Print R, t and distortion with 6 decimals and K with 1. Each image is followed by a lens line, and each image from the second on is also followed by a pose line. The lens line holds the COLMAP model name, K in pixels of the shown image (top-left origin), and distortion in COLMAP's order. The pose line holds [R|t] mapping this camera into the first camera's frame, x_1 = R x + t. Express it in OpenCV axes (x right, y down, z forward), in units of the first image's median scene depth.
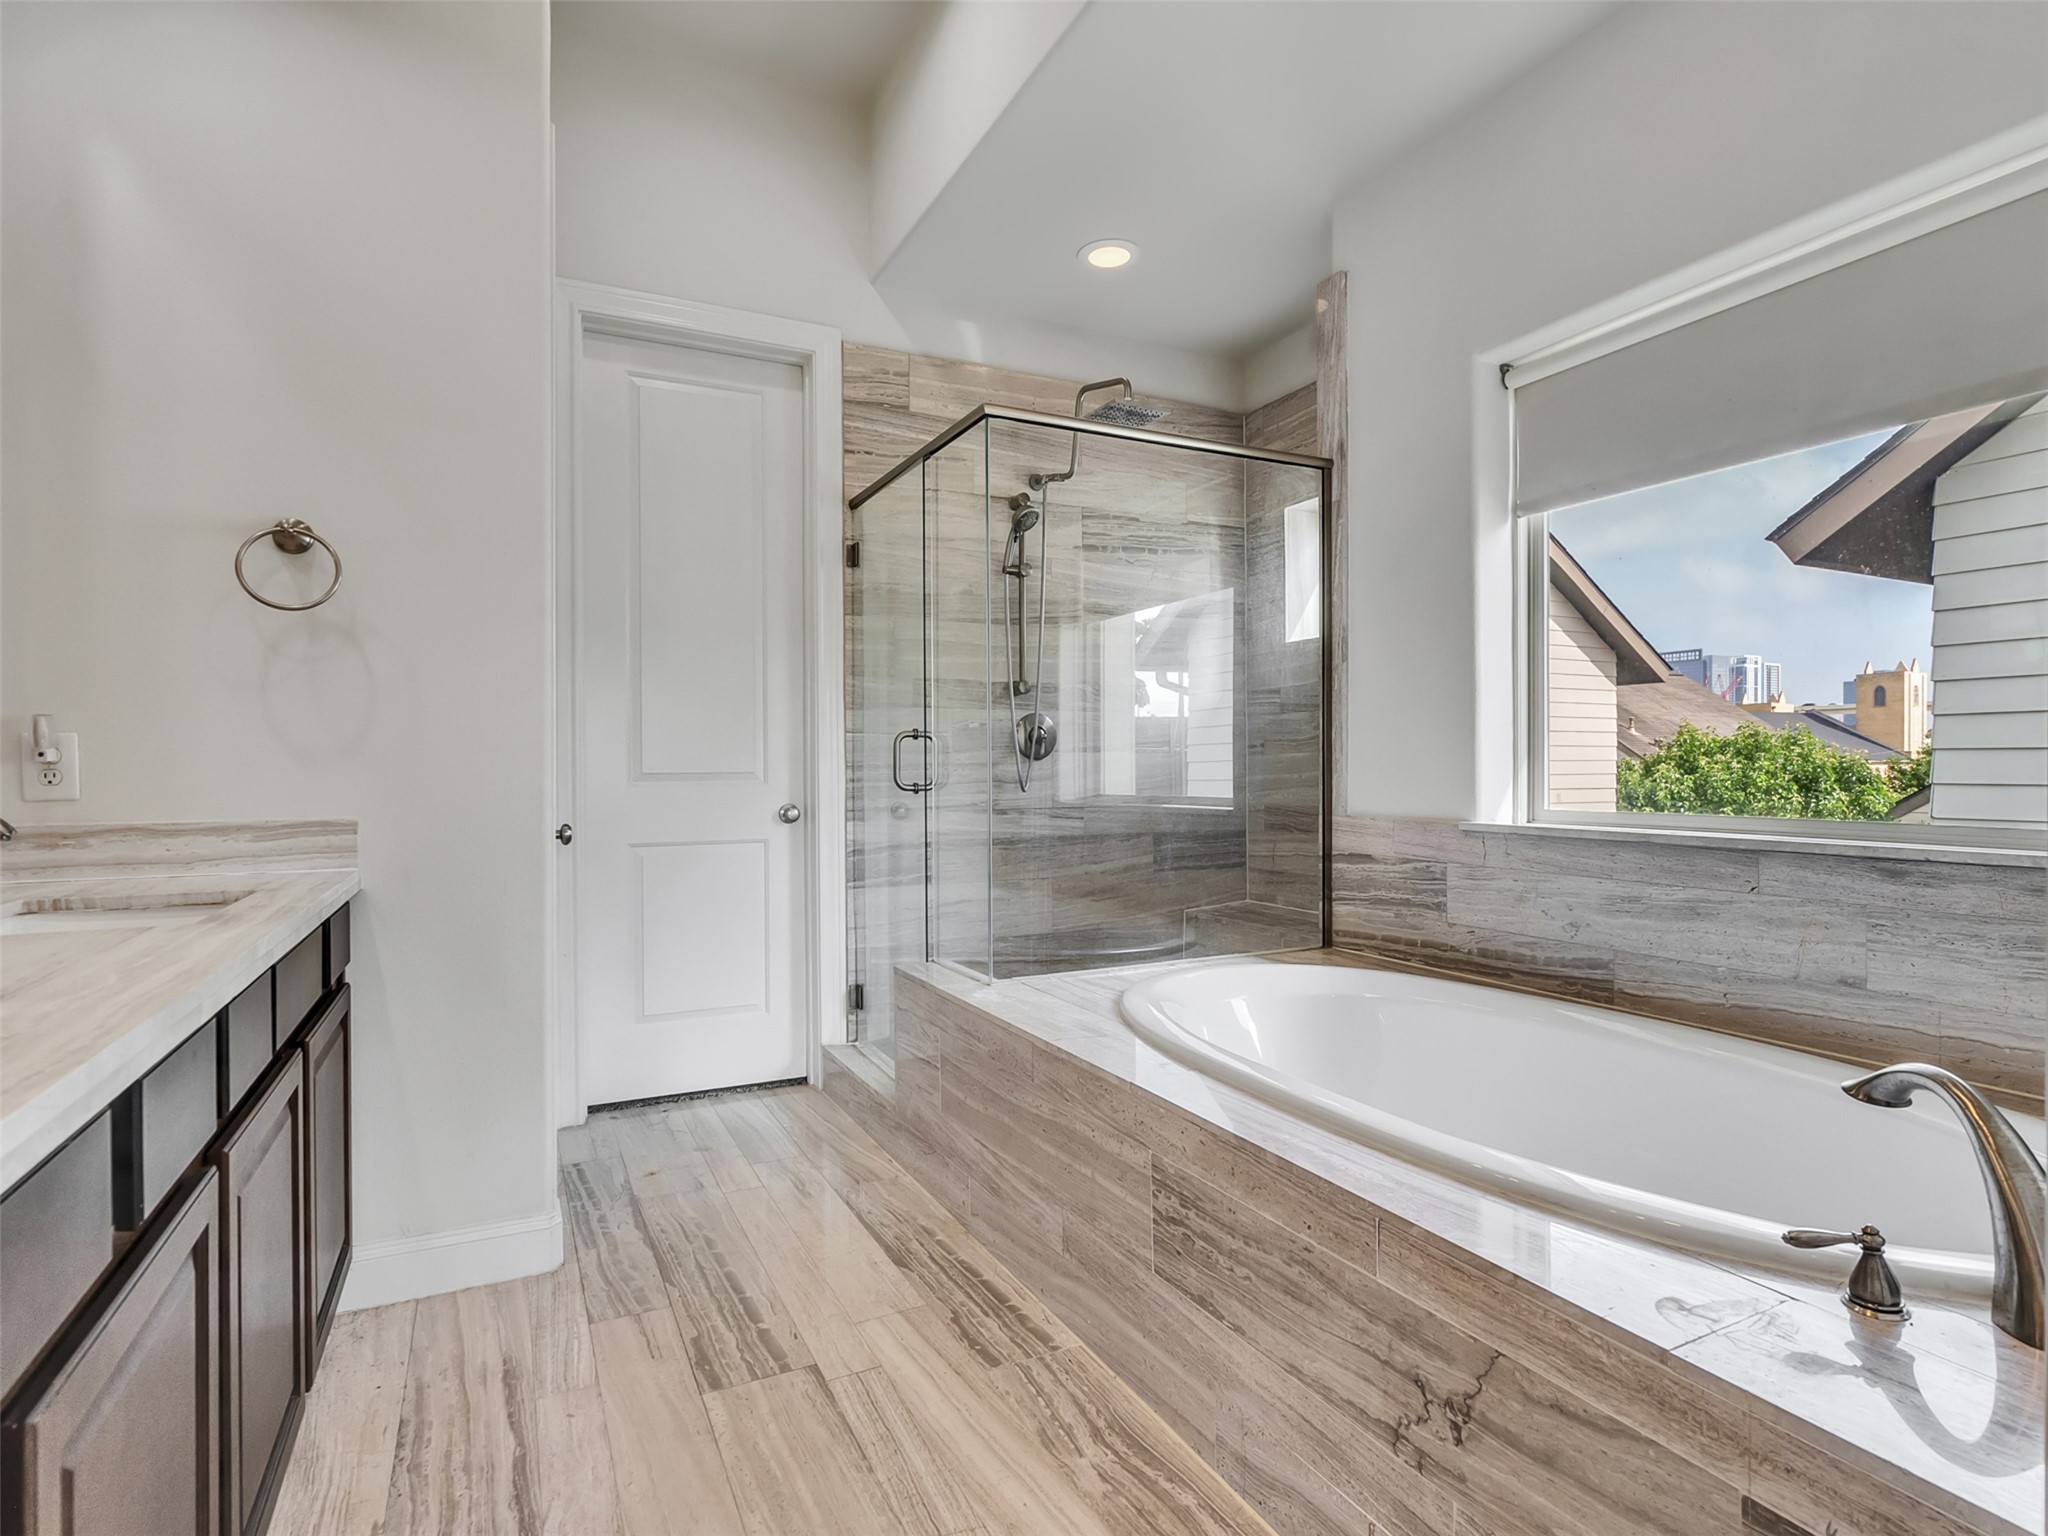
lens RADIAL K [[1067.3, 0, 1015.5], [0, 1067.3, 767.2], [0, 0, 1]] dist [0.001489, 0.003903]
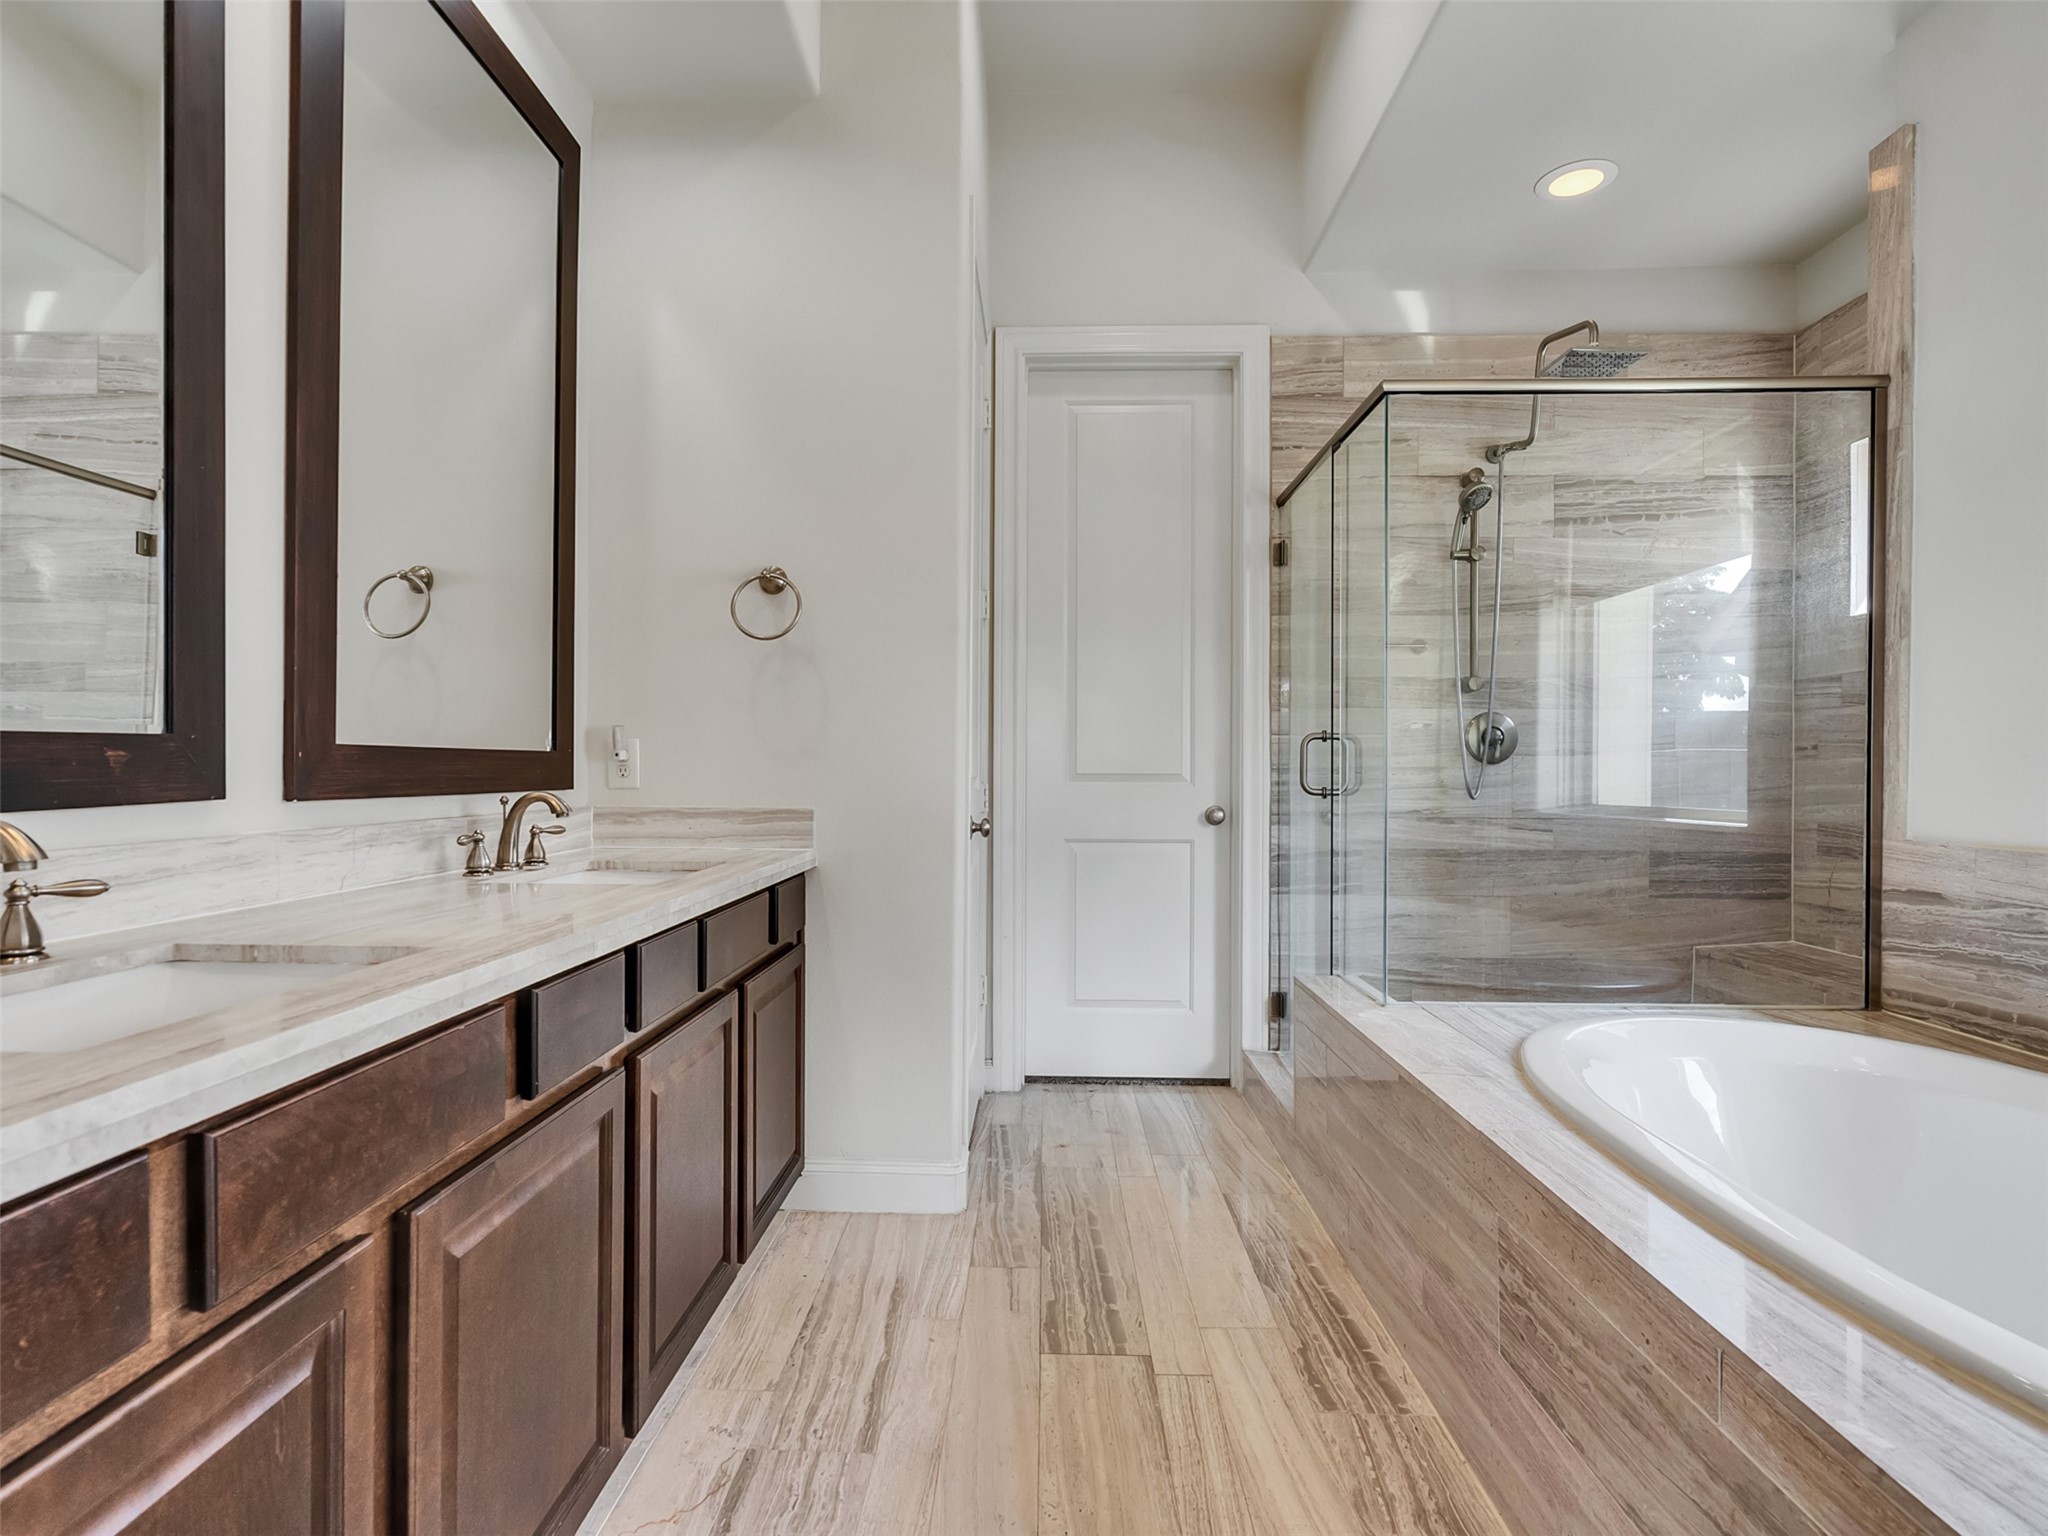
lens RADIAL K [[1067.3, 0, 1012.7], [0, 1067.3, 768.0], [0, 0, 1]] dist [0.001489, 0.003903]
pose [[0.880560, 0.008966, -0.473849, 0.120337], [-0.009464, 0.999954, 0.001333, -0.001049], [0.473840, 0.003310, 0.880605, 0.027124]]
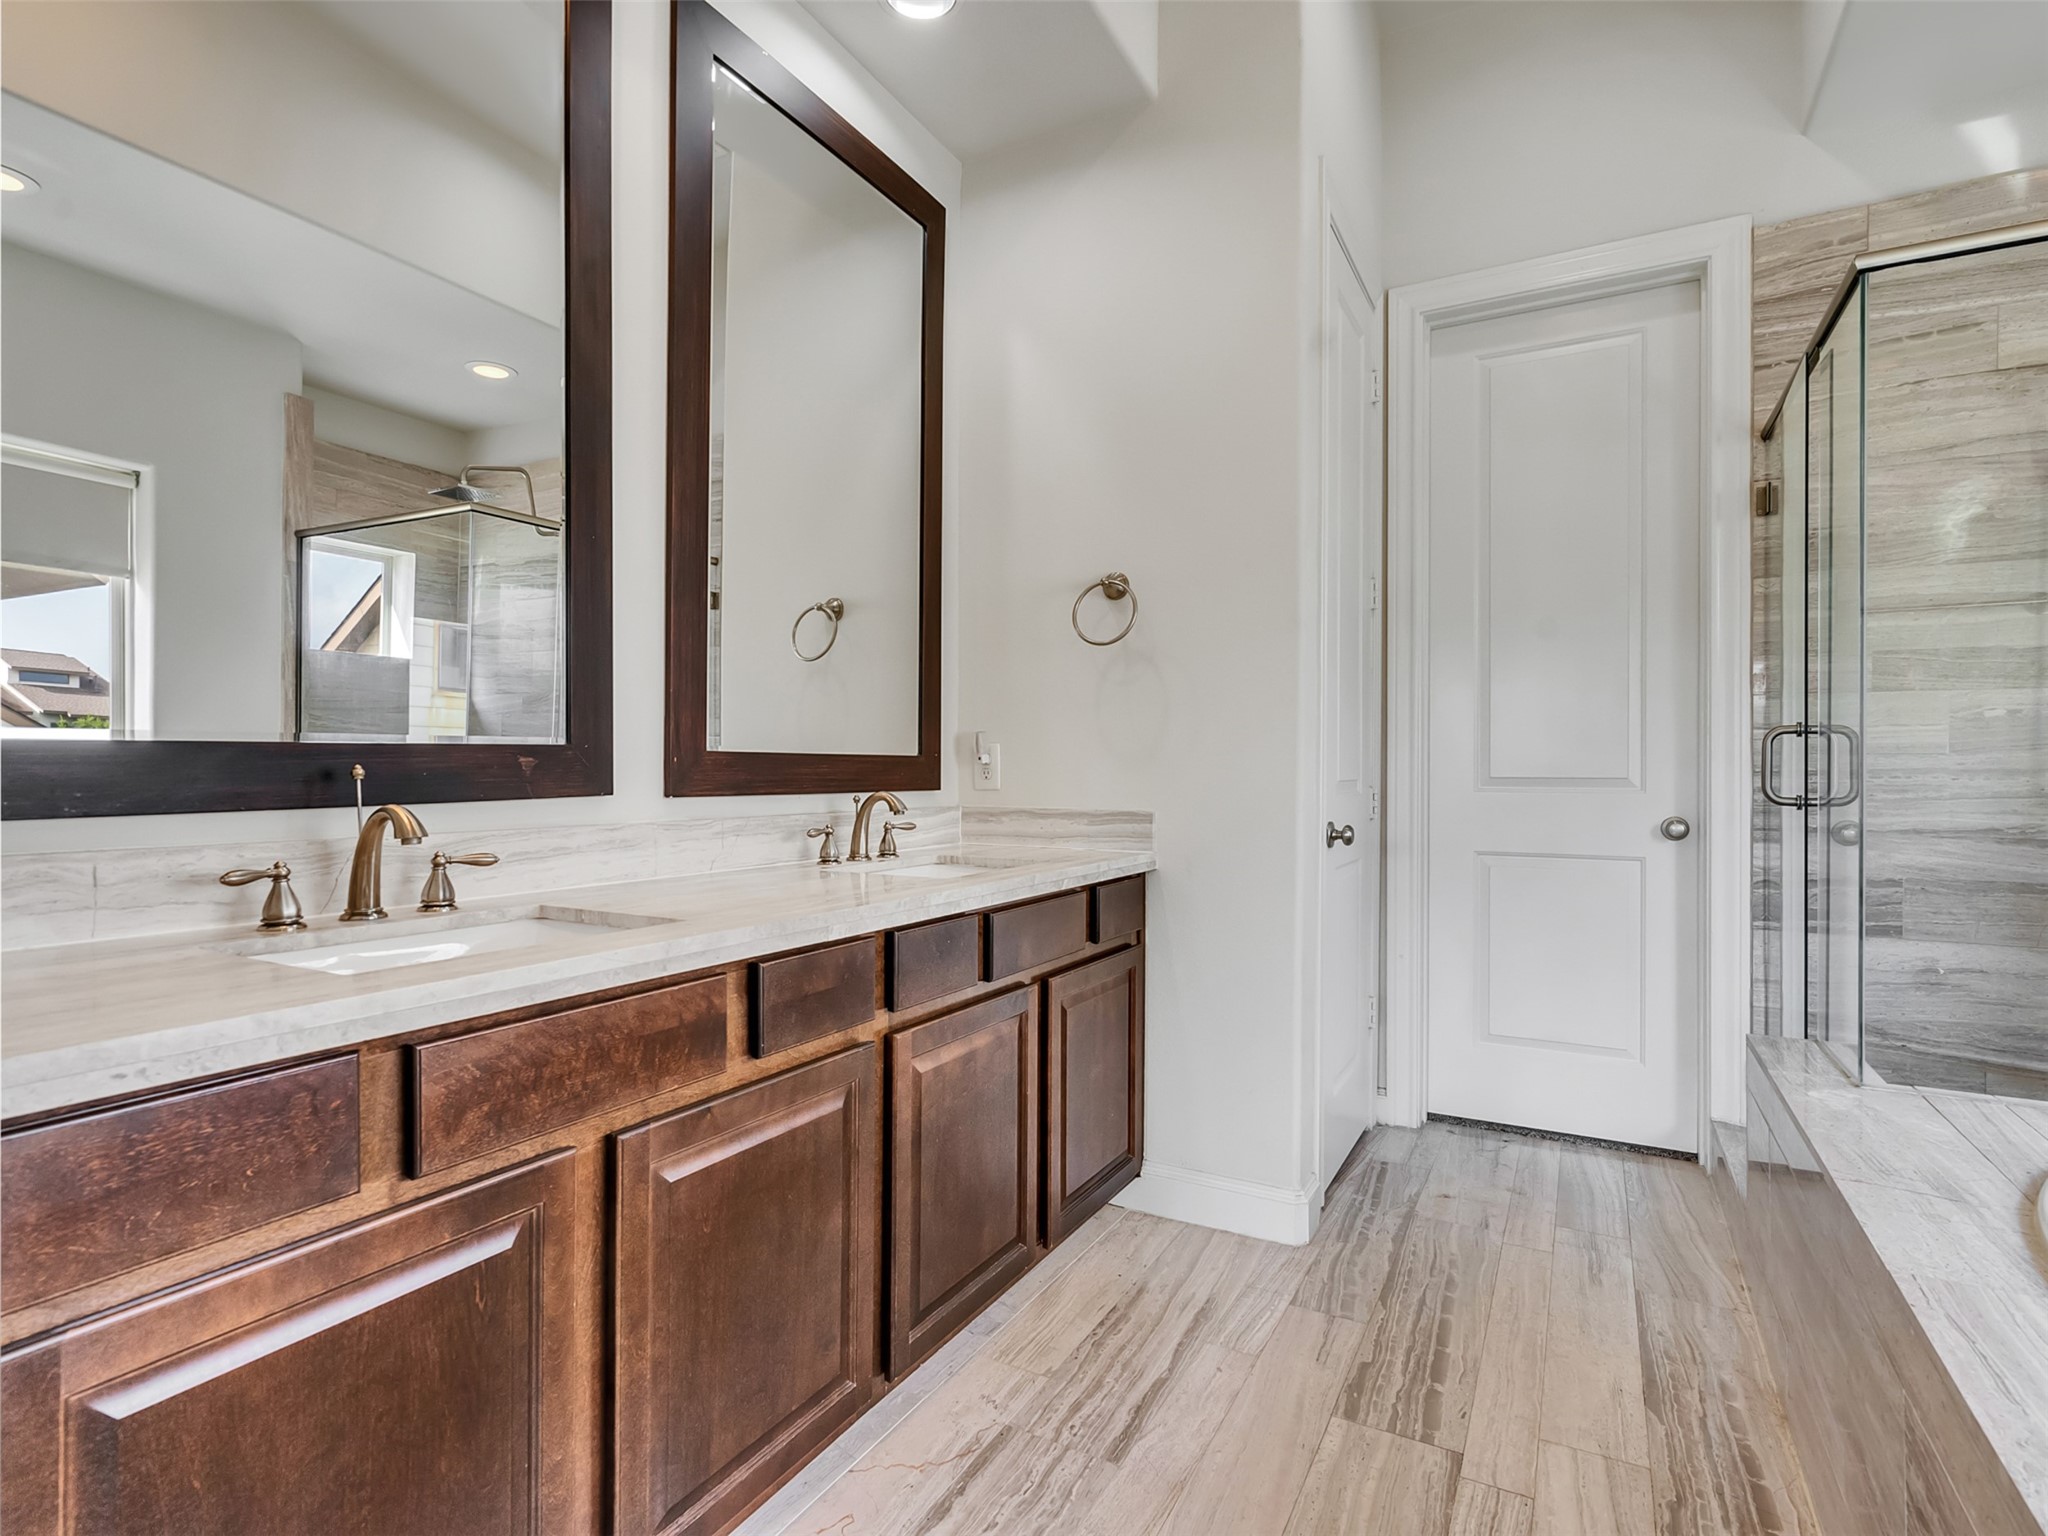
lens RADIAL K [[1067.3, 0, 1007.7], [0, 1067.3, 768.6], [0, 0, 1]] dist [0.001489, 0.003903]
pose [[0.562671, 0.006531, -0.826655, 0.222979], [-0.007673, 0.999967, 0.002678, -0.001502], [0.826645, 0.004836, 0.562703, 0.134618]]
